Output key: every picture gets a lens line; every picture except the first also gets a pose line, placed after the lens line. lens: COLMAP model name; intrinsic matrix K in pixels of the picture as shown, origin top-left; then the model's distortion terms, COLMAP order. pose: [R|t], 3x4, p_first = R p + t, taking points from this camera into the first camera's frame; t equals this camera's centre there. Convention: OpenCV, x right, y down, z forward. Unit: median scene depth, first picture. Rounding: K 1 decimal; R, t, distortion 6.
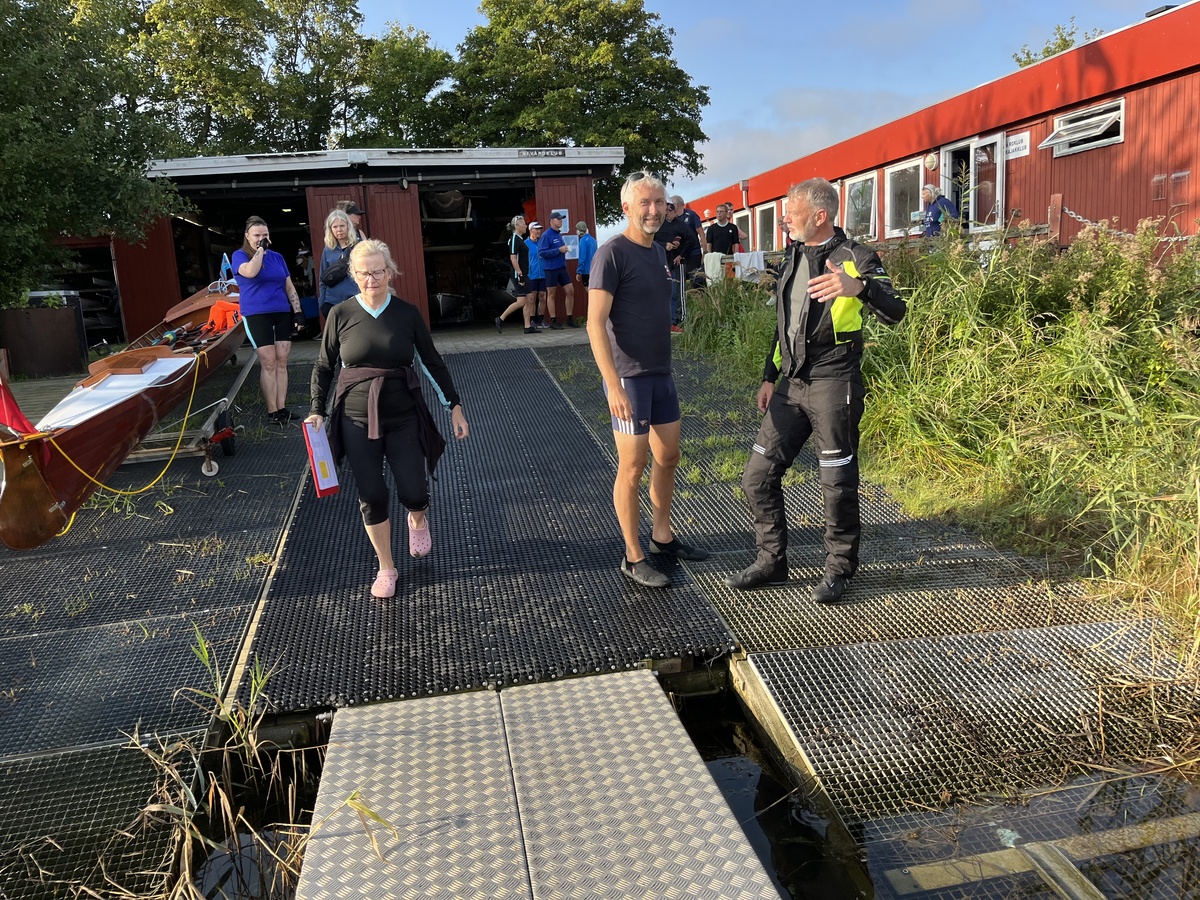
lens RADIAL K [[883.7, 0, 598.6], [0, 883.7, 454.1], [0, 0, 1]] dist [0.031787, -0.022415]
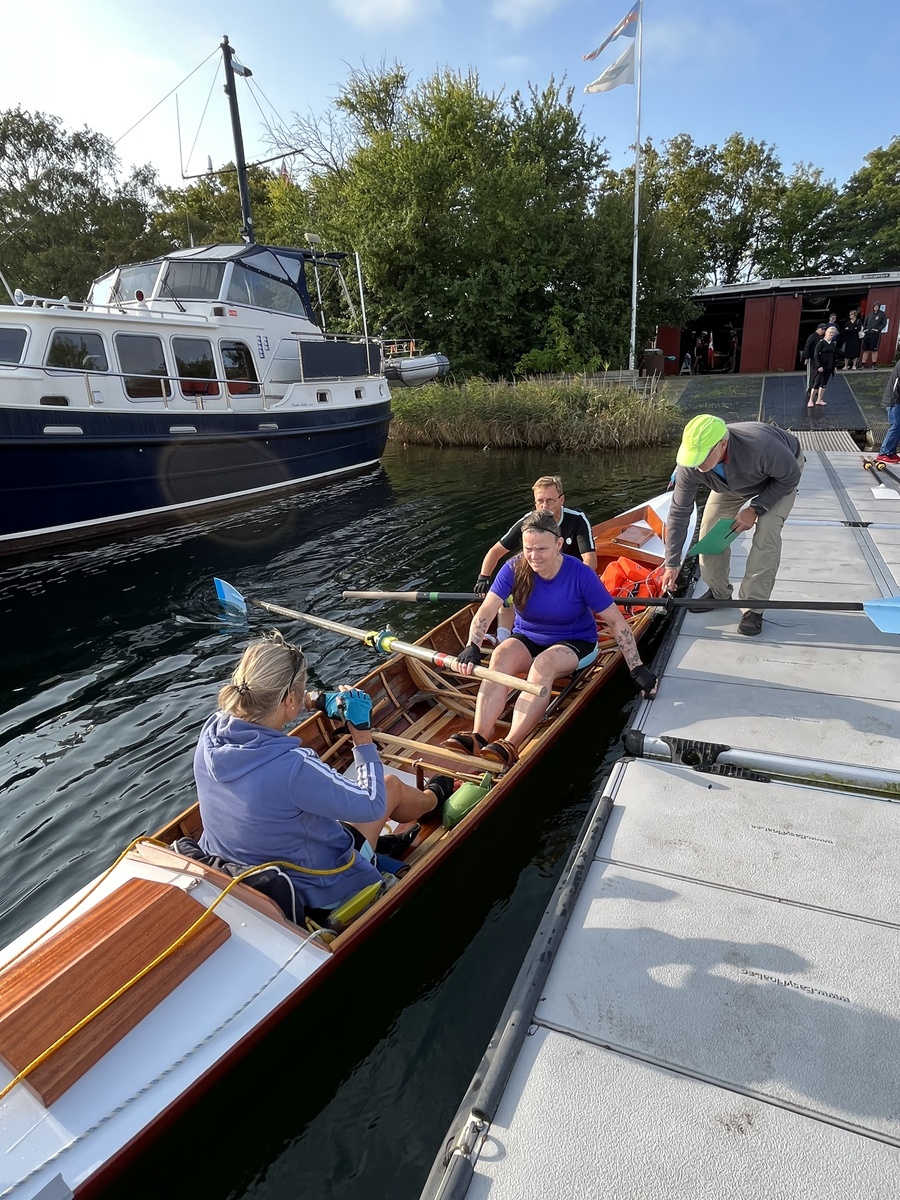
lens RADIAL K [[677.3, 0, 456.0], [0, 677.3, 599.3], [0, 0, 1]] dist [-0.000802, 0.002203]
pose [[0.824584, 0.205111, -0.527249, 0.058500], [-0.111078, 0.972520, 0.204612, 0.082621], [0.554728, -0.110154, 0.824708, -0.450540]]
